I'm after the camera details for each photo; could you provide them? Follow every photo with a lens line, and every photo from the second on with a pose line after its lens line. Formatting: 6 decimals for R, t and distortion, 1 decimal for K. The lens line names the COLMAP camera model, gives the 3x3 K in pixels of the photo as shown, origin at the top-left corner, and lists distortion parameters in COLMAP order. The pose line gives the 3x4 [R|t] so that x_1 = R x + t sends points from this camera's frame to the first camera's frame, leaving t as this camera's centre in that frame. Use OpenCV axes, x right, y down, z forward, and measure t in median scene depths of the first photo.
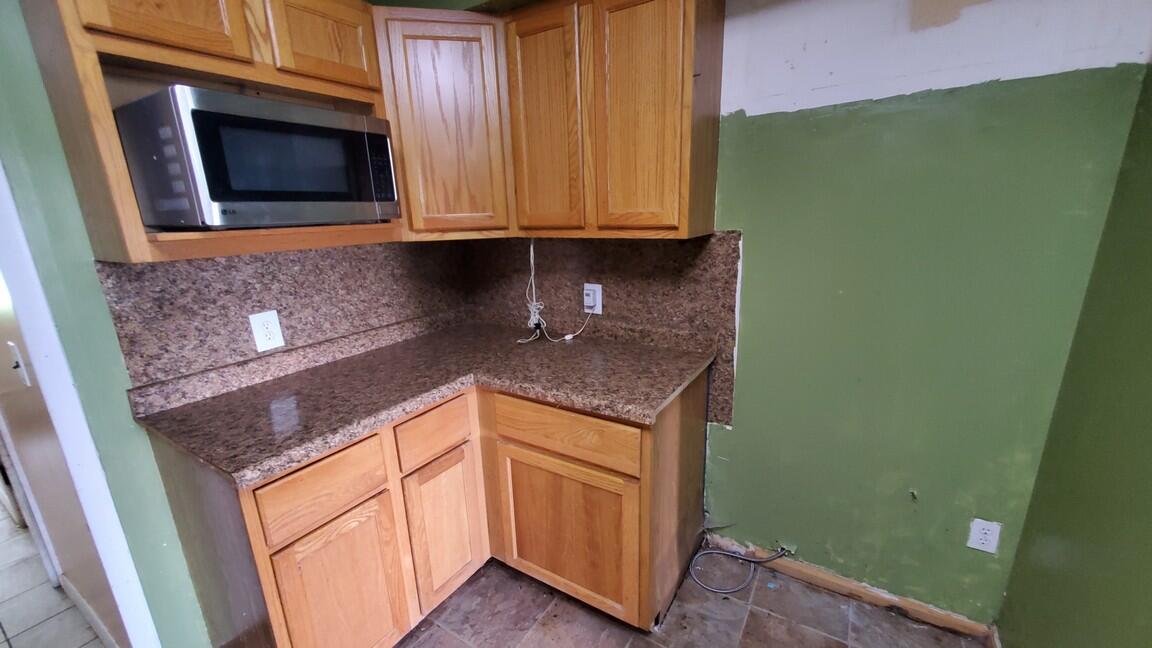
lens RADIAL K [[460.7, 0, 579.5], [0, 460.7, 330.6], [0, 0, 1]] dist [0.000392, -0.000058]
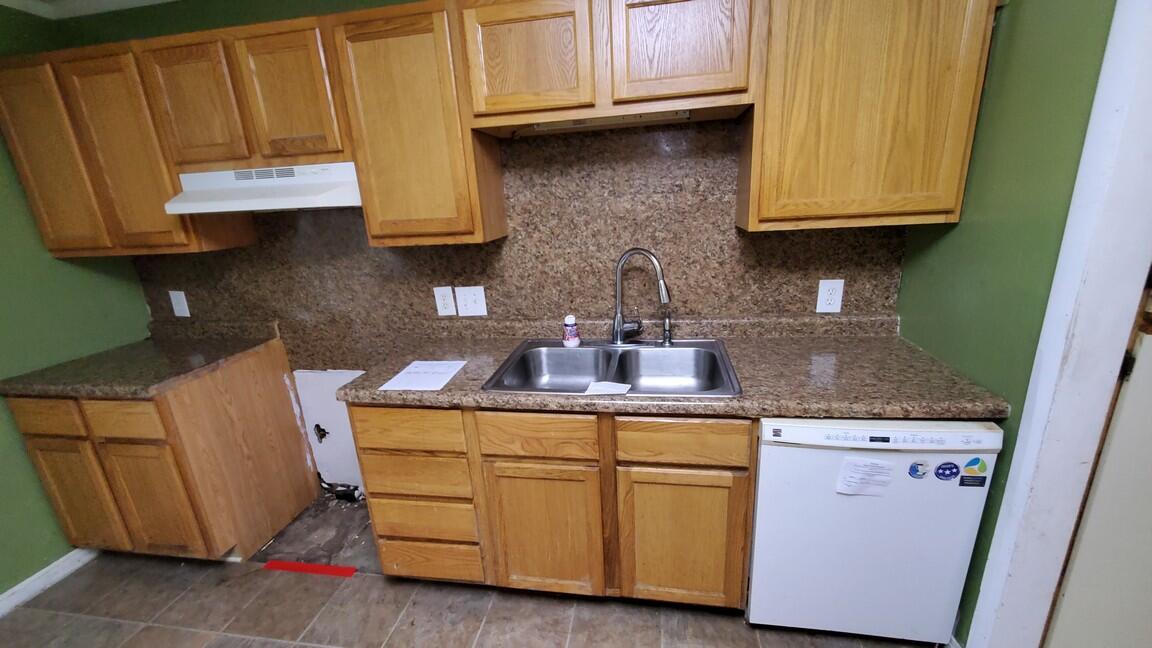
lens RADIAL K [[448.7, 0, 579.2], [0, 448.7, 297.6], [0, 0, 1]] dist [0.000528, -0.000005]
pose [[0.392943, 0.256746, -0.882993, 0.377041], [-0.195024, 0.961656, 0.192830, -0.166995], [0.898644, 0.096434, 0.427948, 0.573670]]
